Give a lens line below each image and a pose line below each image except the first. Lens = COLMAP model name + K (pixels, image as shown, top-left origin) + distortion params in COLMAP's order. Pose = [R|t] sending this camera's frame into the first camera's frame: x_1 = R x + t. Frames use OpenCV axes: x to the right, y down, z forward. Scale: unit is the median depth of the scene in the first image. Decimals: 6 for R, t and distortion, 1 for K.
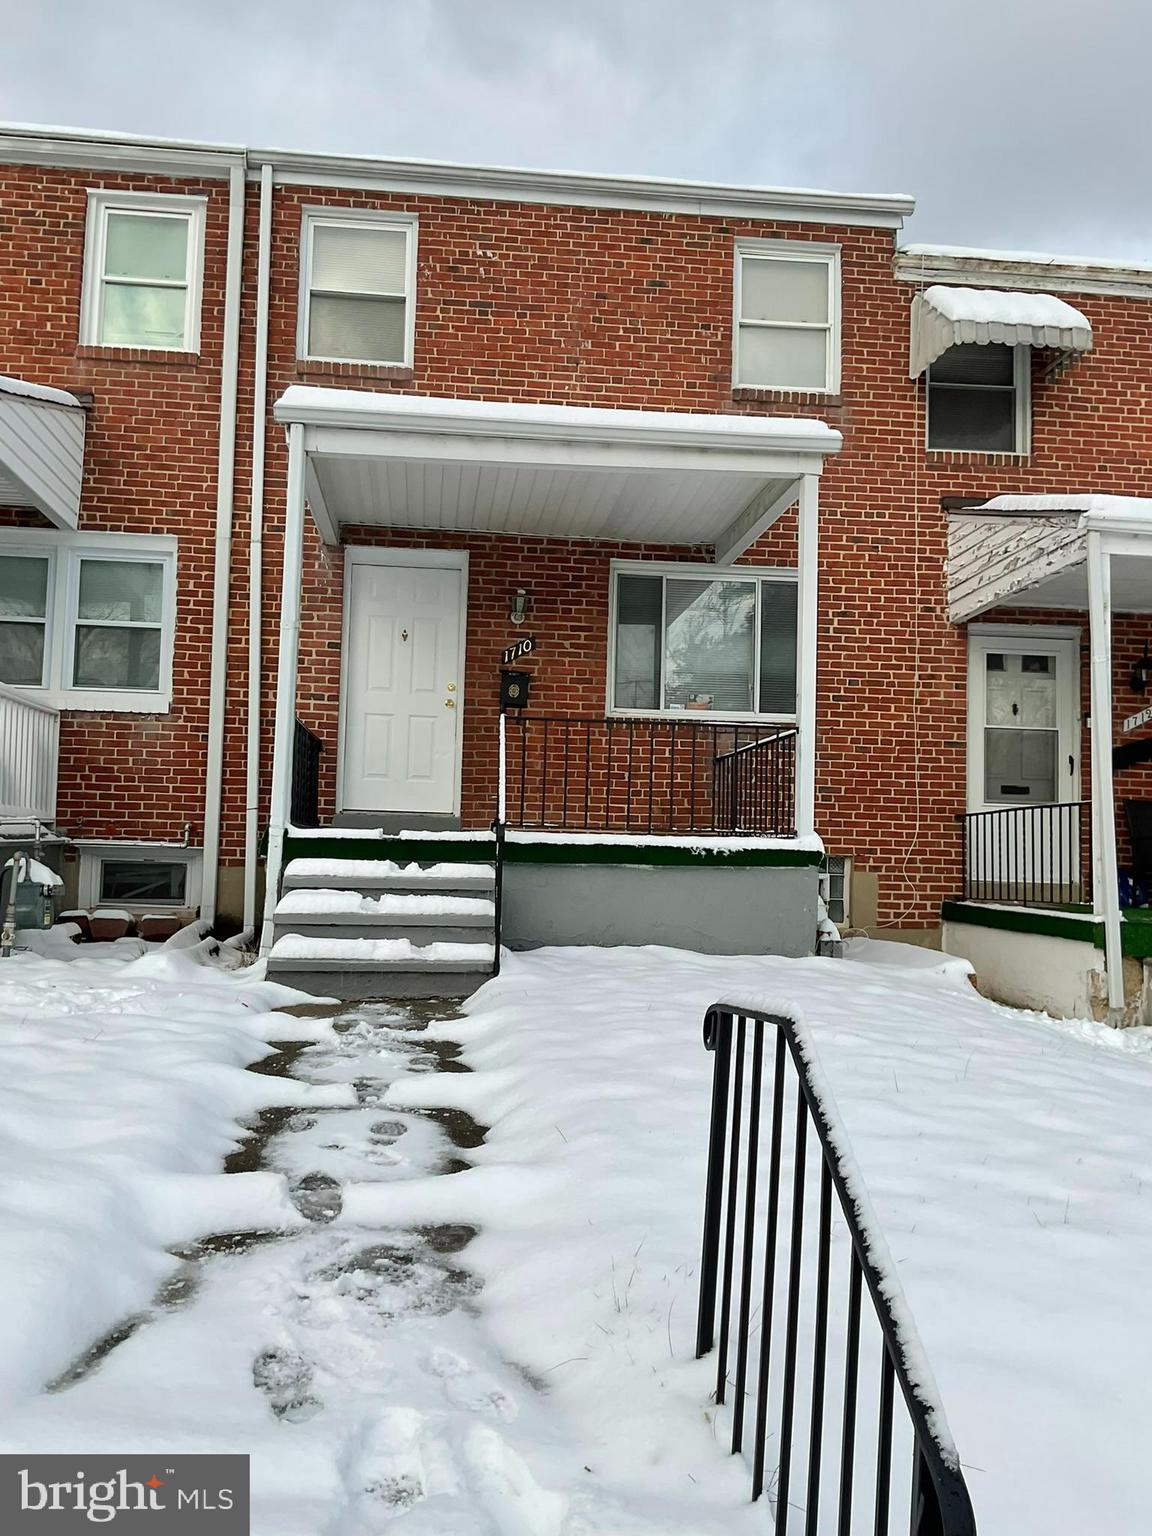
lens RADIAL K [[1326.2, 0, 583.6], [0, 1326.2, 769.0], [0, 0, 1]] dist [0.116753, 0.000469]
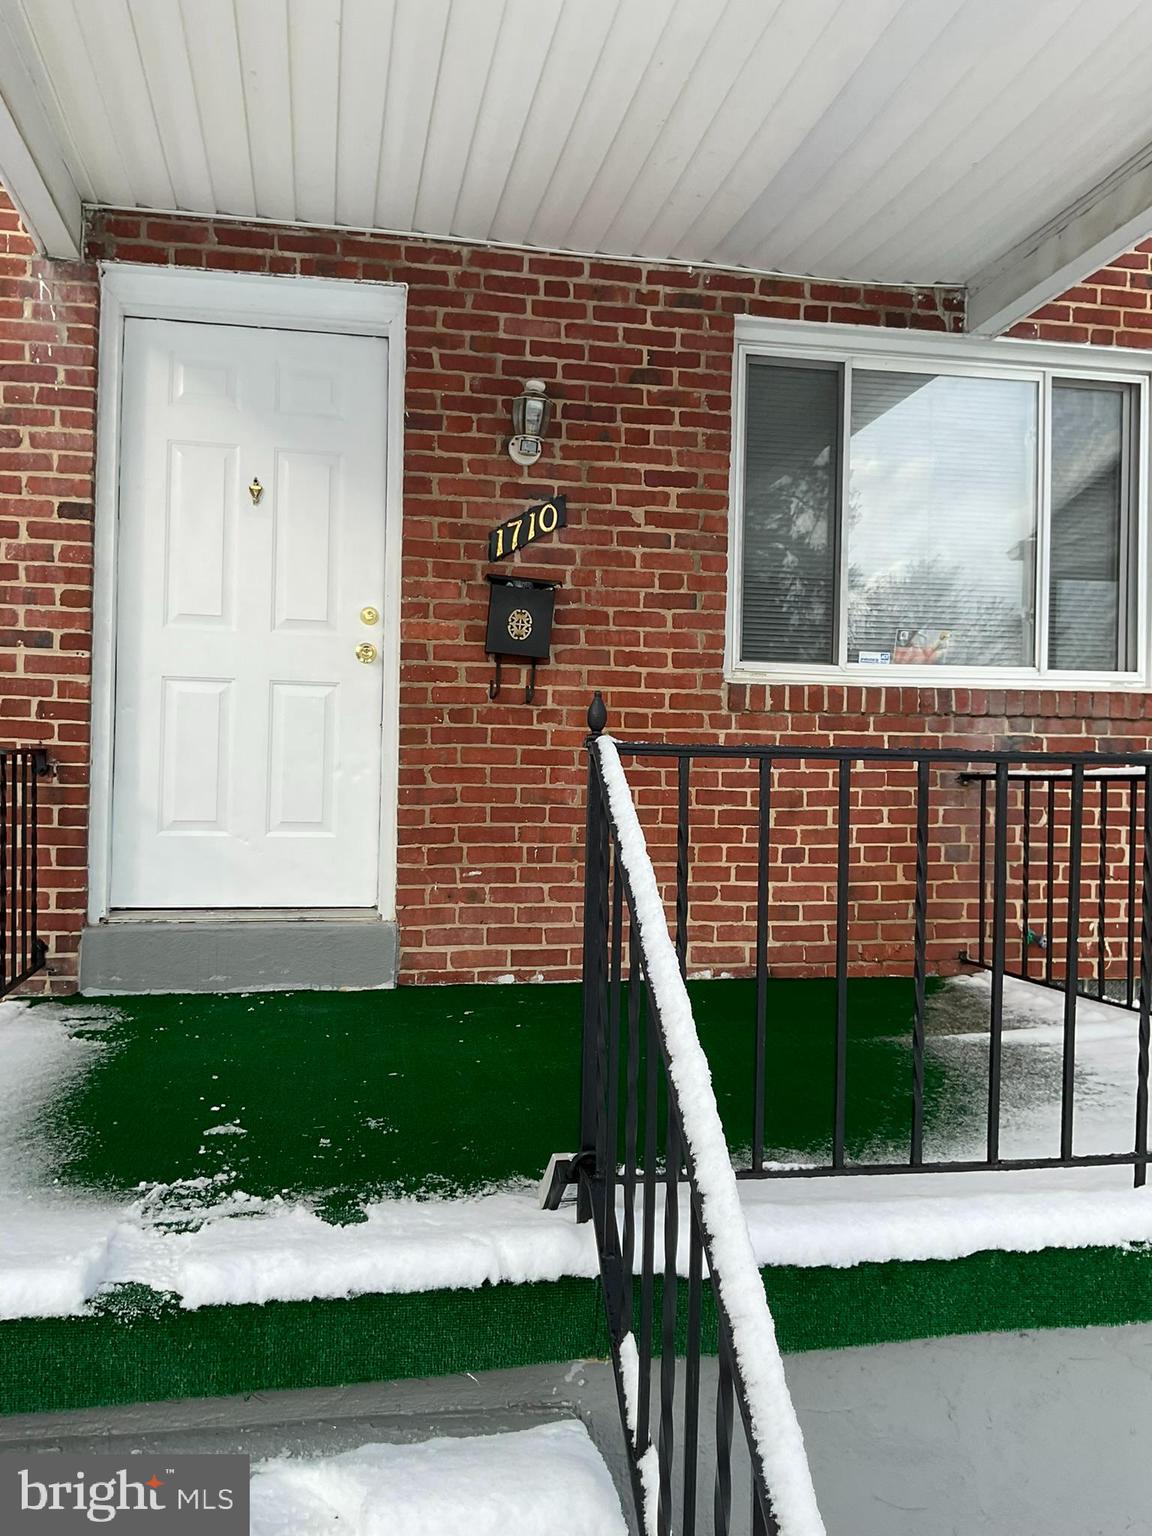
lens RADIAL K [[1290.9, 0, 581.5], [0, 1290.9, 764.5], [0, 0, 1]] dist [0.121568, -0.242387]
pose [[0.997593, -0.006854, 0.069002, -0.060656], [0.002237, 0.997766, 0.066767, -0.041191], [-0.069306, -0.066452, 0.995380, 0.576312]]
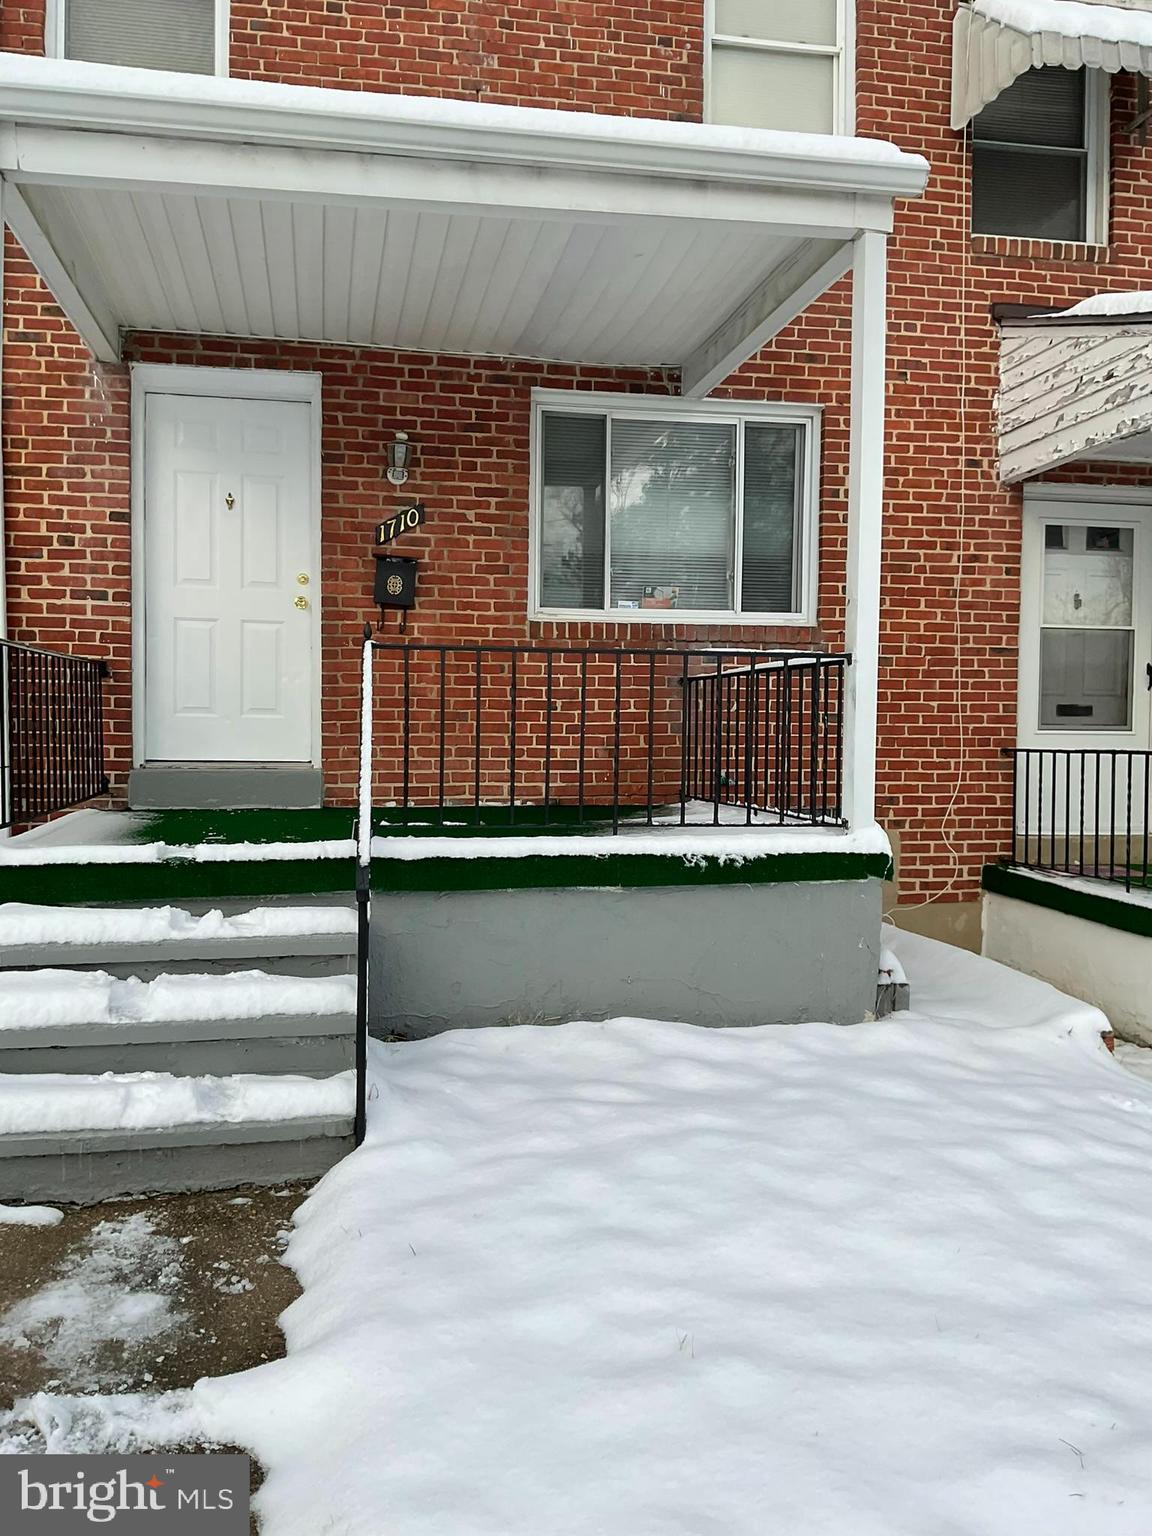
lens RADIAL K [[1286.0, 0, 576.0], [0, 1286.0, 768.0], [0, 0, 1]] dist [0.133181, -0.243963]
pose [[0.997267, -0.016883, 0.071923, -0.008532], [0.009130, 0.994239, 0.106796, -0.034637], [-0.073312, -0.105848, 0.991676, 0.316083]]
